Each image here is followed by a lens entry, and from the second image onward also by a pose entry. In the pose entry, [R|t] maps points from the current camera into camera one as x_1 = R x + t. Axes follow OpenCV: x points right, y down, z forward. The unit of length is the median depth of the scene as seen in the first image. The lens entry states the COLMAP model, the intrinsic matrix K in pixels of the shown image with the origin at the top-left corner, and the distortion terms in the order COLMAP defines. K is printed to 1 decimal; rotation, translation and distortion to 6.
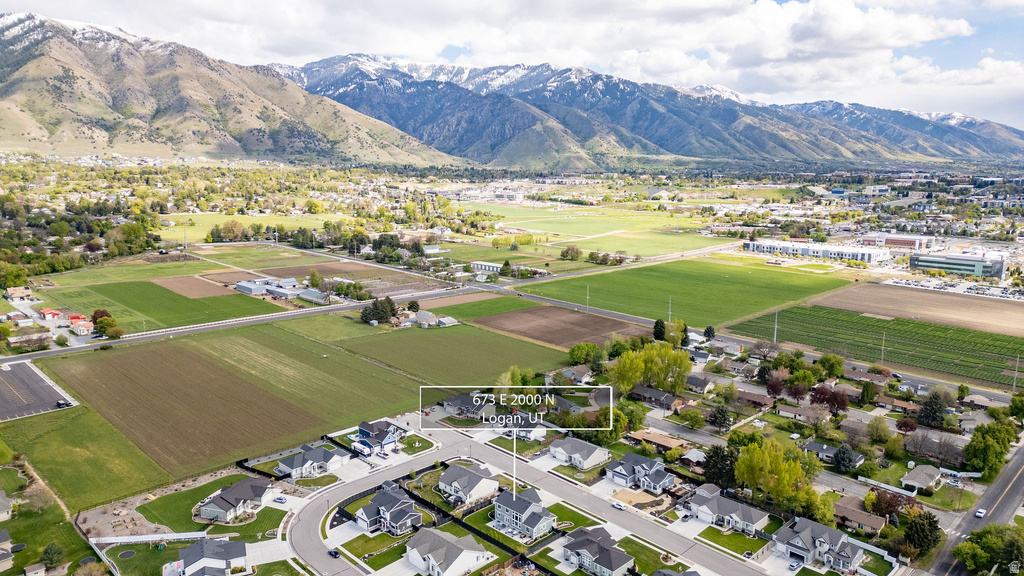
lens RADIAL K [[713.6, 0, 512.0], [0, 713.6, 288.0], [0, 0, 1]] dist [0.081251, -0.074153]
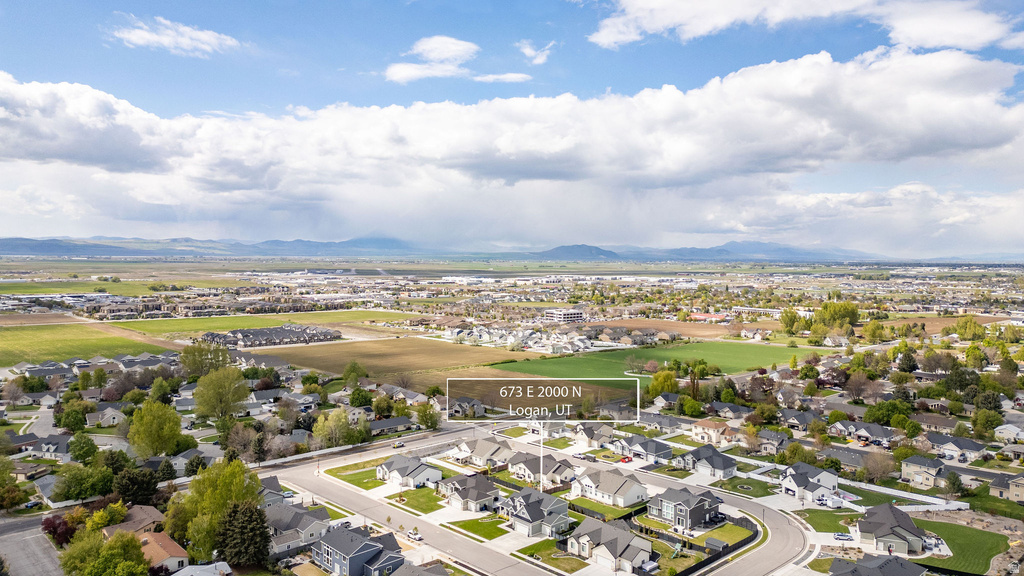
lens RADIAL K [[722.5, 0, 510.4], [0, 722.5, 247.7], [0, 0, 1]] dist [0.082686, -0.070468]
pose [[-0.999023, -0.020345, 0.039227, 0.003593], [-0.013319, 0.985062, 0.171682, -0.029982], [-0.042133, 0.170992, -0.984371, 0.349903]]
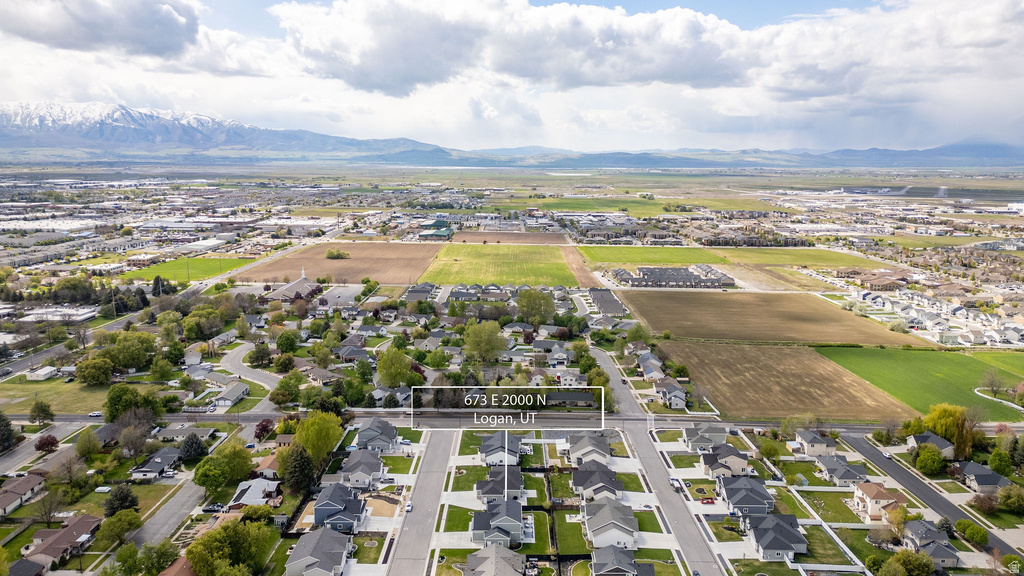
lens RADIAL K [[713.6, 0, 512.0], [0, 713.6, 288.0], [0, 0, 1]] dist [0.081251, -0.074153]
pose [[-0.705435, -0.146460, 0.693477, -0.117550], [0.107274, 0.945083, 0.308723, -0.053044], [-0.700609, 0.292176, -0.650984, 0.292760]]
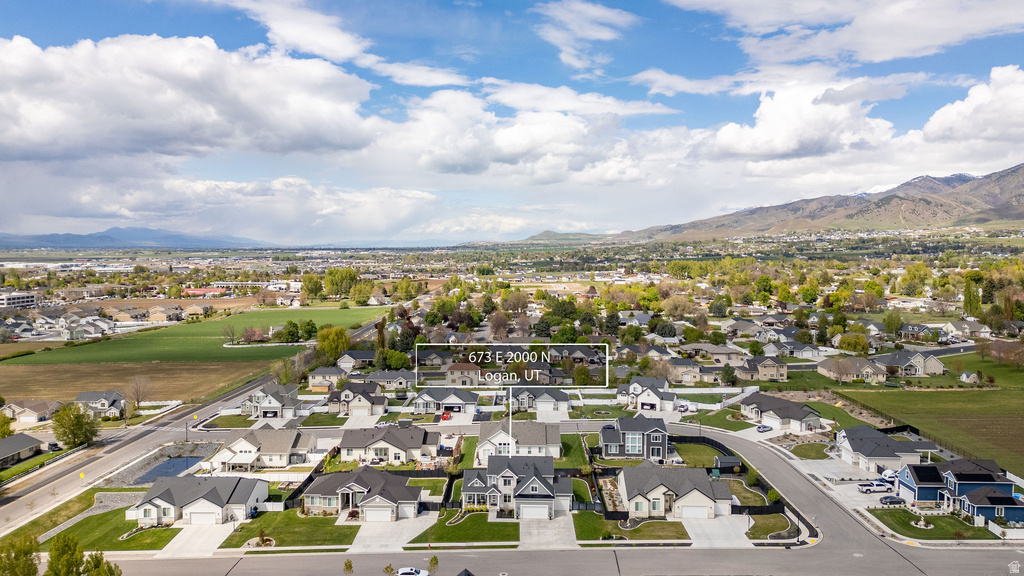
lens RADIAL K [[723.9, 0, 516.6], [0, 723.9, 265.2], [0, 0, 1]] dist [0.064615, -0.039278]
pose [[-0.721018, 0.005182, -0.692897, 0.083578], [-0.134737, 0.979837, 0.147533, 0.008168], [0.679691, 0.199733, -0.705781, 0.267282]]
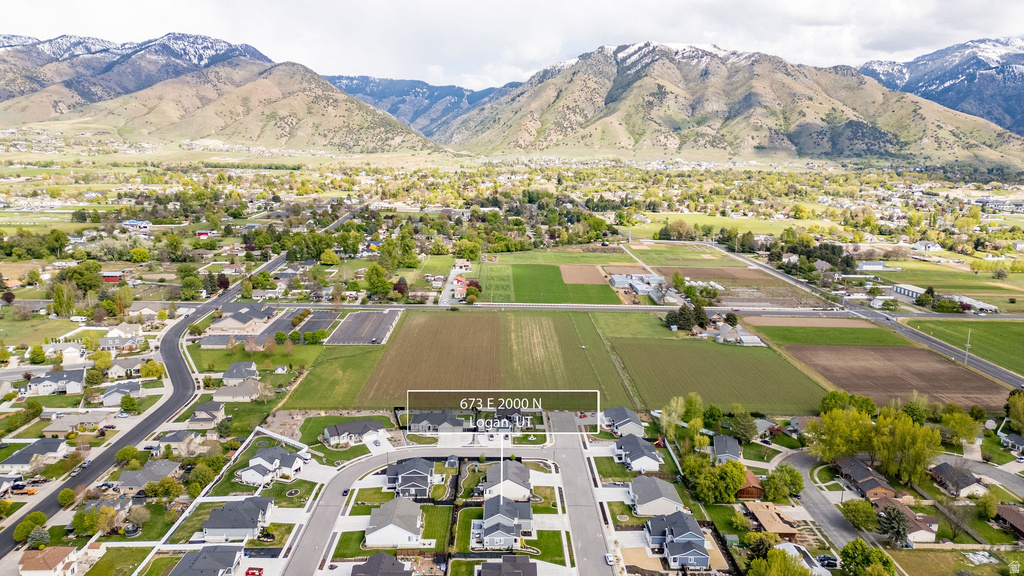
lens RADIAL K [[713.6, 0, 512.0], [0, 713.6, 288.0], [0, 0, 1]] dist [0.081251, -0.074153]
pose [[0.713897, 0.124506, -0.689093, 0.124736], [-0.128620, 0.990639, 0.045740, -0.008461], [0.688337, 0.055978, 0.723228, 0.056431]]
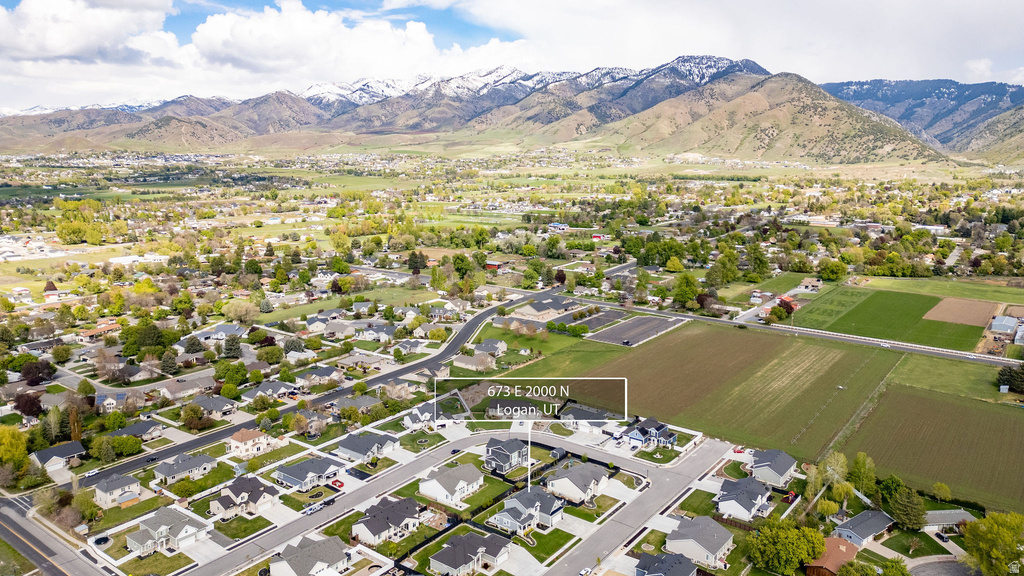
lens RADIAL K [[713.6, 0, 512.0], [0, 713.6, 288.0], [0, 0, 1]] dist [0.081251, -0.074153]
pose [[0.128291, 0.161785, -0.978451, 0.183548], [-0.185392, 0.973125, 0.136596, -0.024359], [0.974254, 0.163873, 0.154837, 0.147721]]
